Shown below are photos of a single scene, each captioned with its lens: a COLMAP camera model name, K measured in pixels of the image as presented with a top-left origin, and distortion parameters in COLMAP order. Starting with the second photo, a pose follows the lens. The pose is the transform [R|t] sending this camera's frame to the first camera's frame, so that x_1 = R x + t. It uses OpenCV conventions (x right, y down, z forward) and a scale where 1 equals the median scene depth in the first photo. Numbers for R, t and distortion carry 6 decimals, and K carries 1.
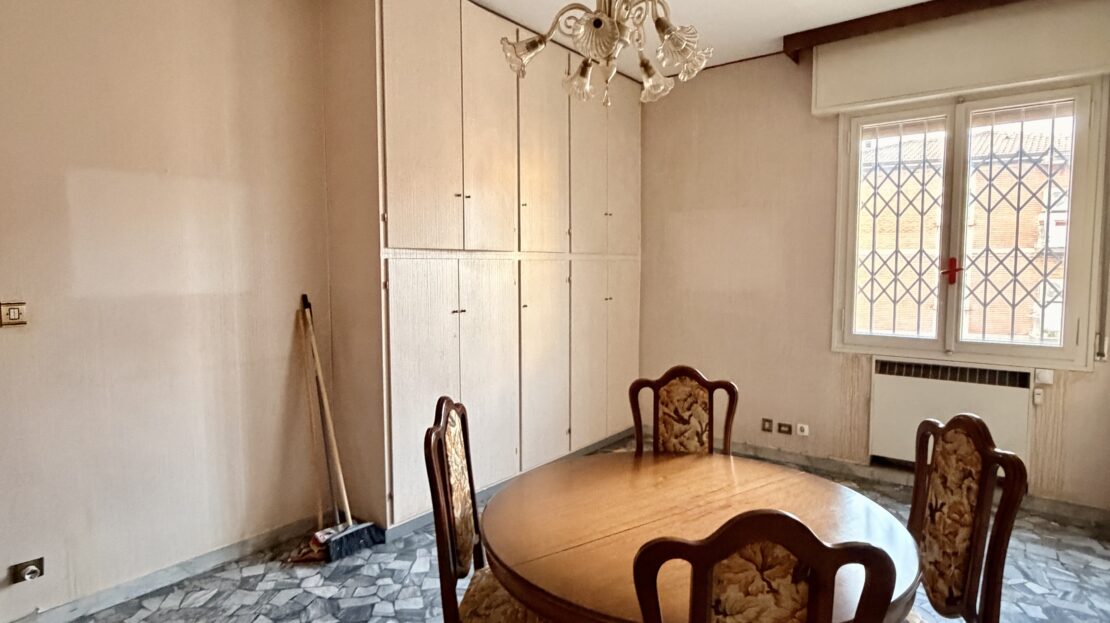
lens RADIAL K [[595.0, 0, 570.5], [0, 595.0, 308.7], [0, 0, 1]] dist [0.001075, -0.000963]
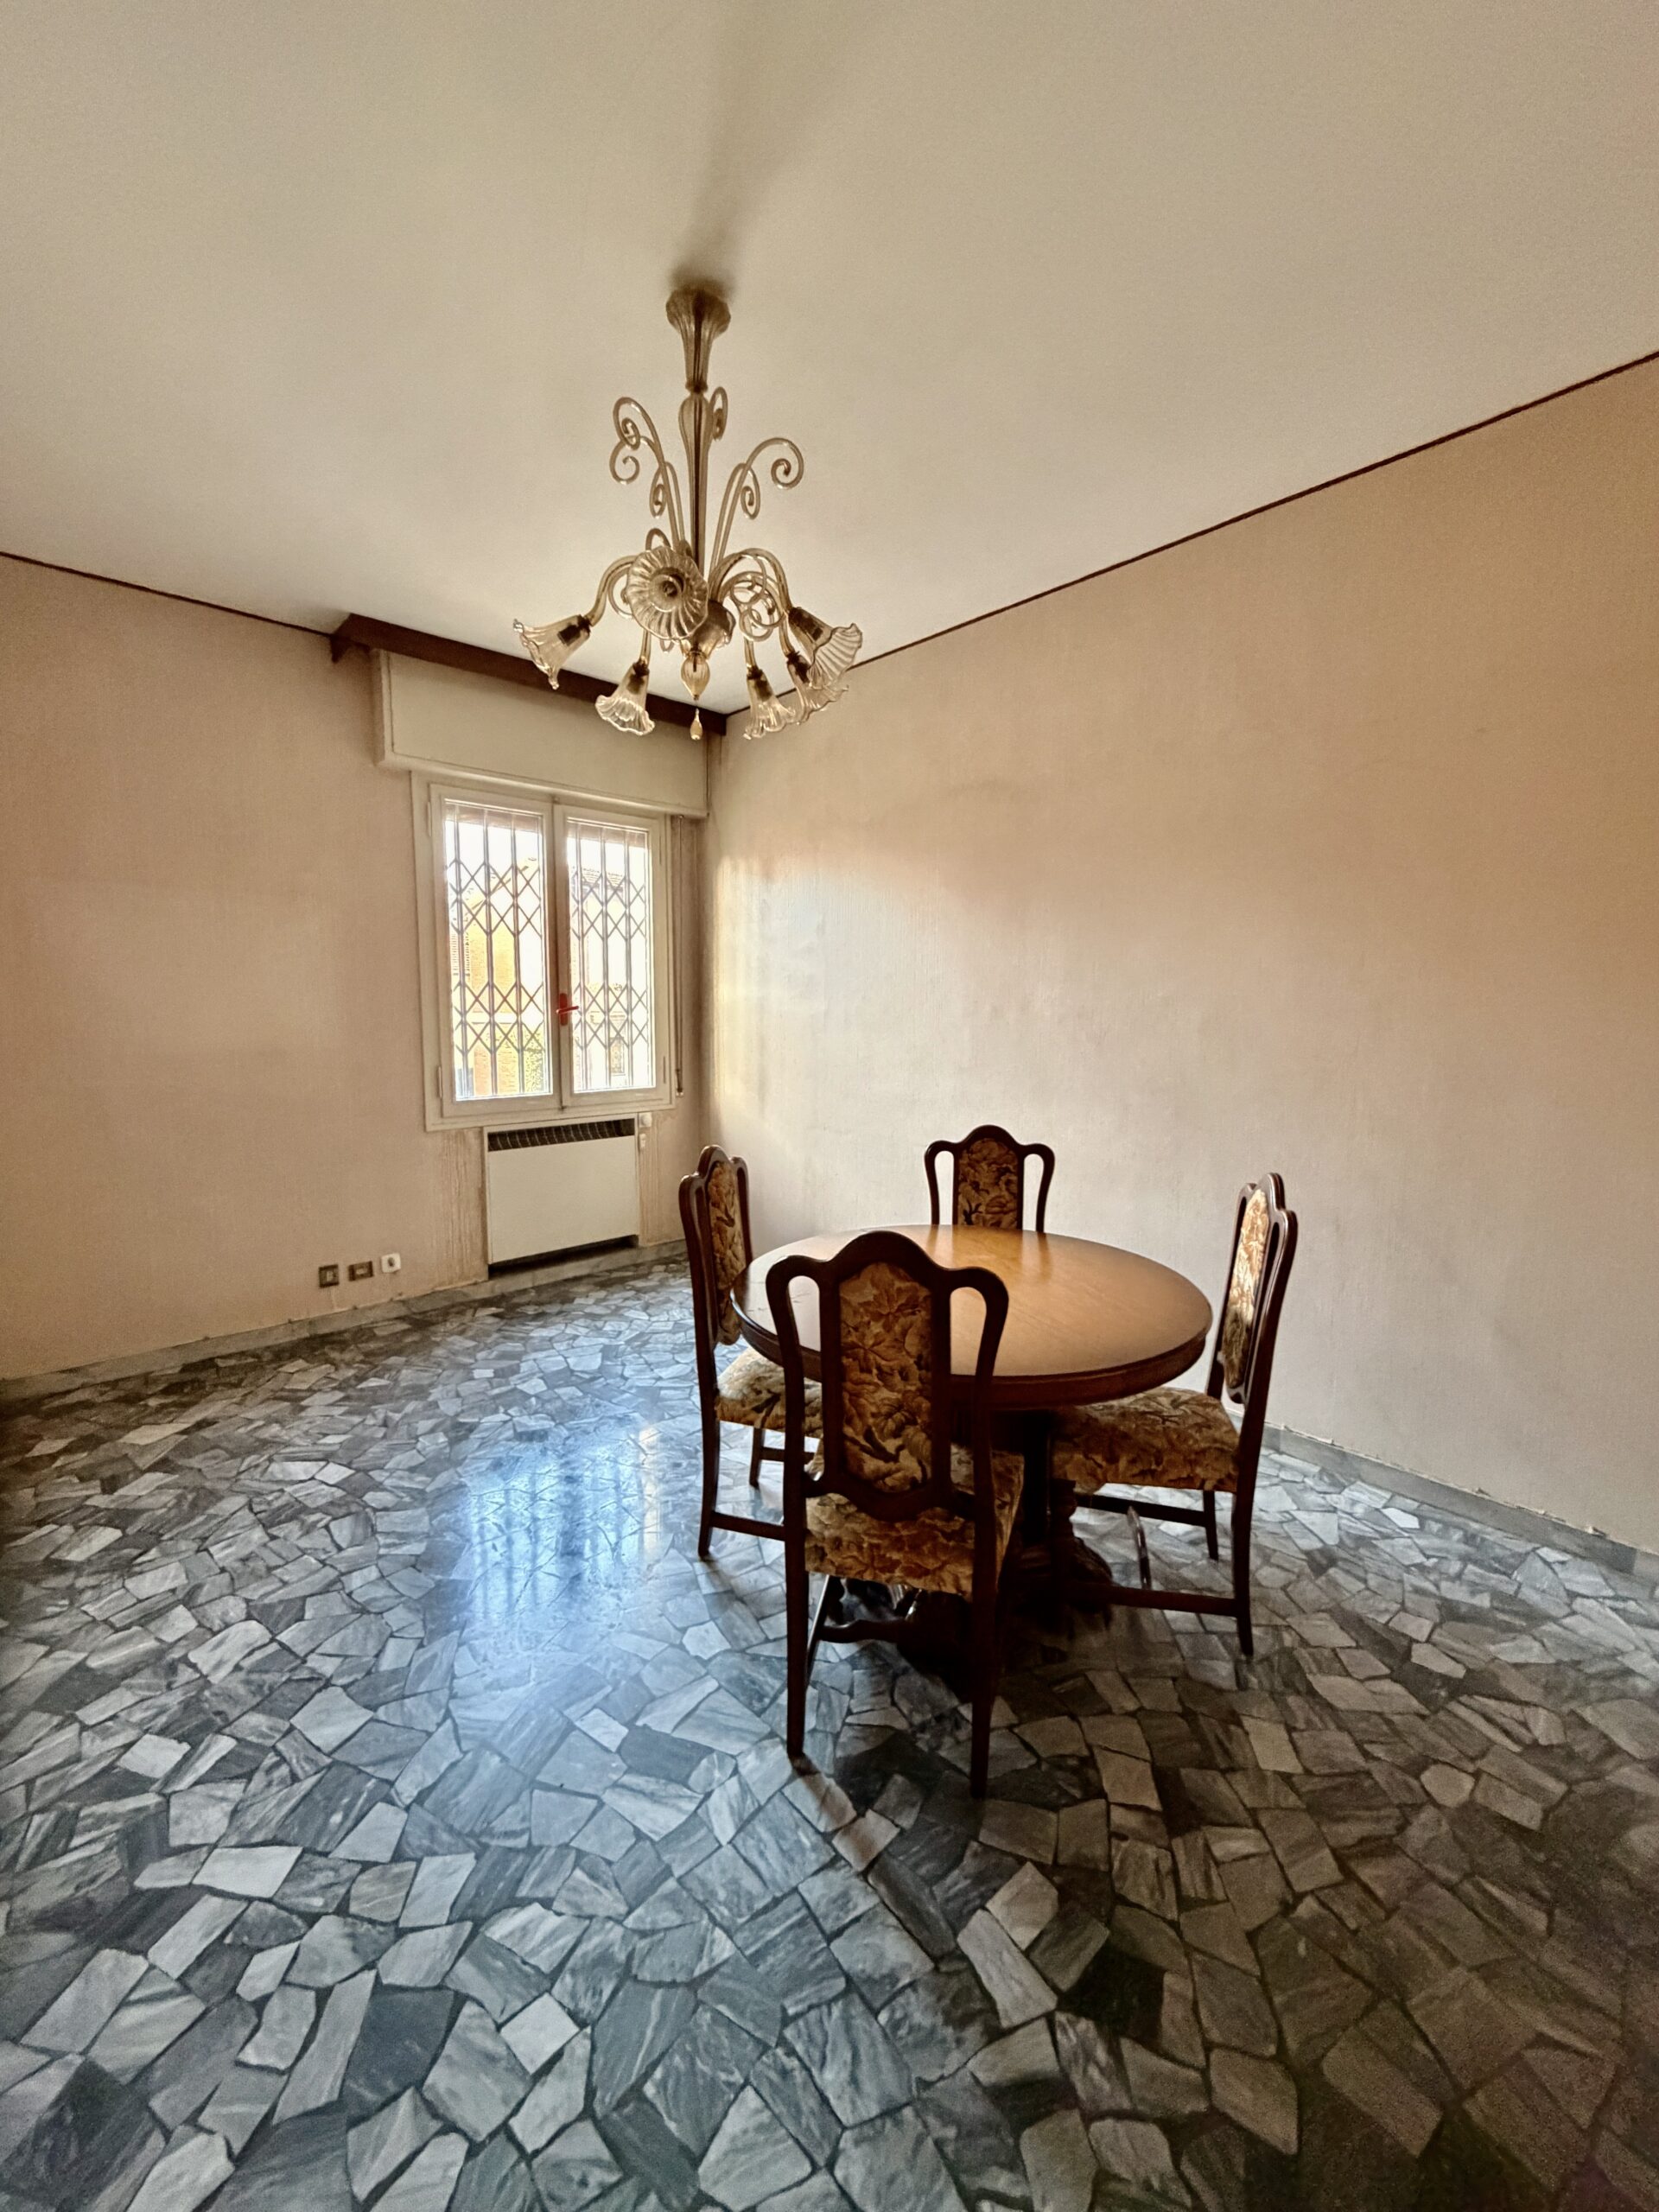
lens RADIAL K [[862.4, 0, 843.6], [0, 862.4, 1097.4], [0, 0, 1]] dist [-0.002548, 0.000369]
pose [[0.179436, -0.104009, 0.978256, -0.643707], [0.069215, 0.993266, 0.092910, -0.037010], [-0.981332, 0.051038, 0.185427, 0.558383]]
